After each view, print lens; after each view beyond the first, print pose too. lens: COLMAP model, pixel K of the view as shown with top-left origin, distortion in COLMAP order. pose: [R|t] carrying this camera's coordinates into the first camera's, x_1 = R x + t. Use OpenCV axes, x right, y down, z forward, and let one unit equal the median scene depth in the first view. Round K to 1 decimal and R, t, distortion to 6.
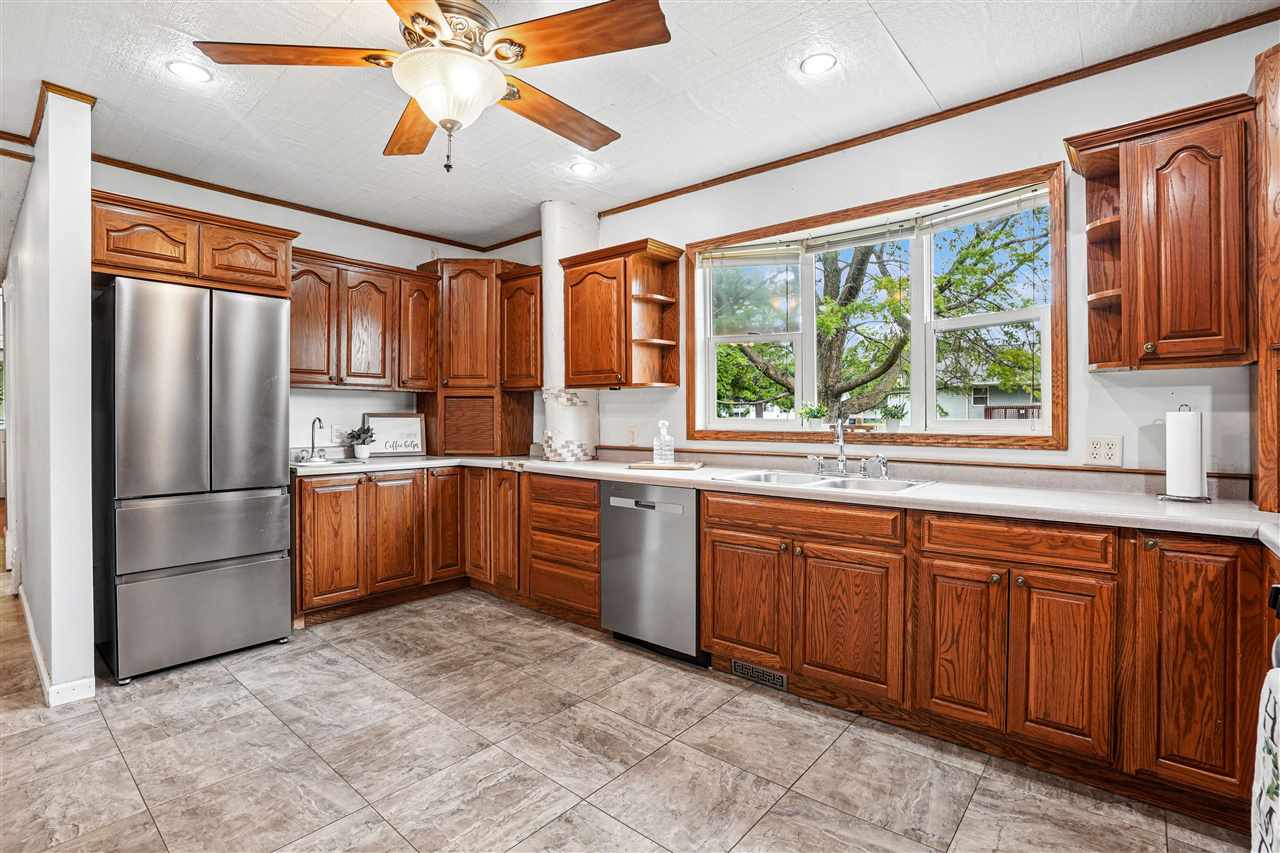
lens RADIAL K [[597.0, 0, 640.0], [0, 597.0, 426.5], [0, 0, 1]] dist [-0.034437, 0.001038]
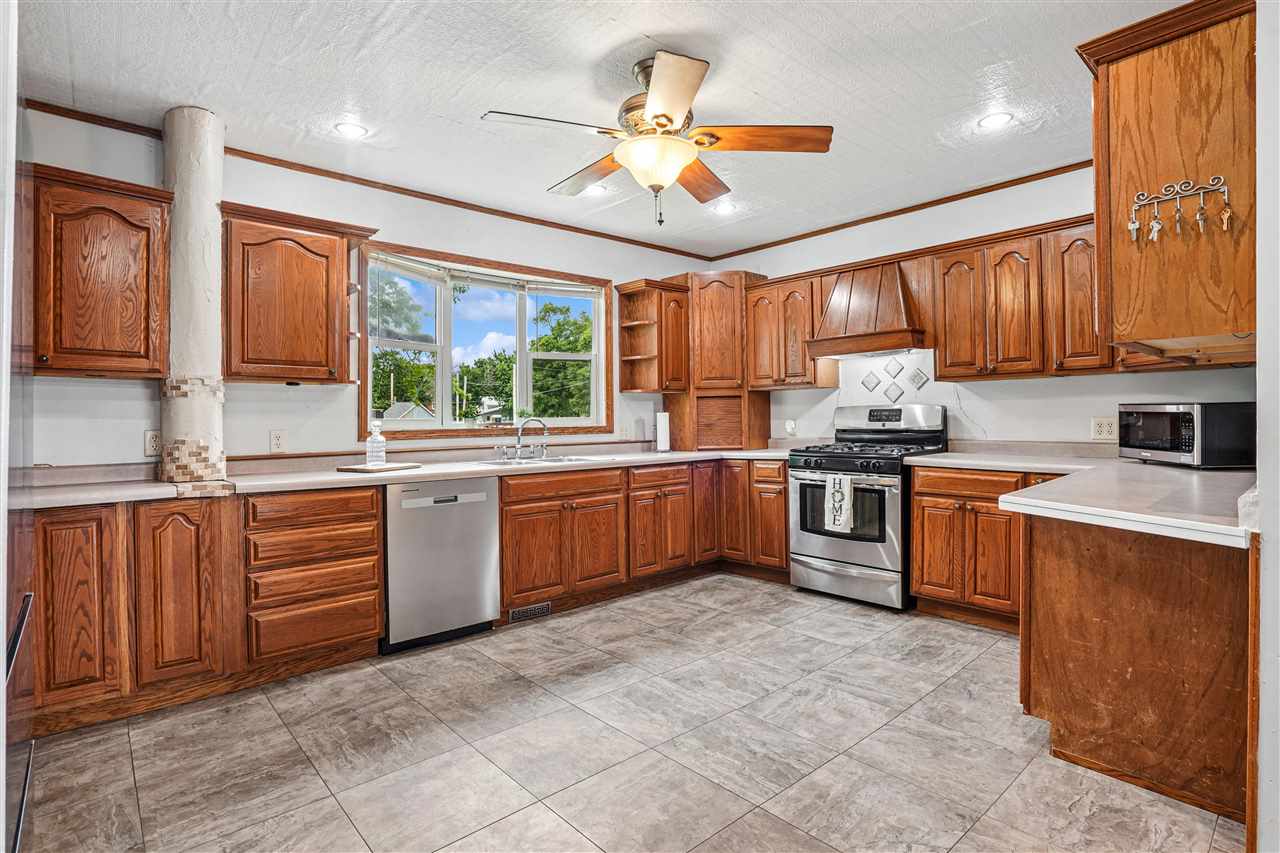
lens RADIAL K [[615.8, 0, 635.4], [0, 615.8, 420.6], [0, 0, 1]] dist [-0.002293, 0.001591]
pose [[0.158002, -0.007374, 0.987411, -1.106944], [0.024024, 0.999705, 0.003622, -0.004790], [-0.987146, 0.023149, 0.158133, 0.545746]]
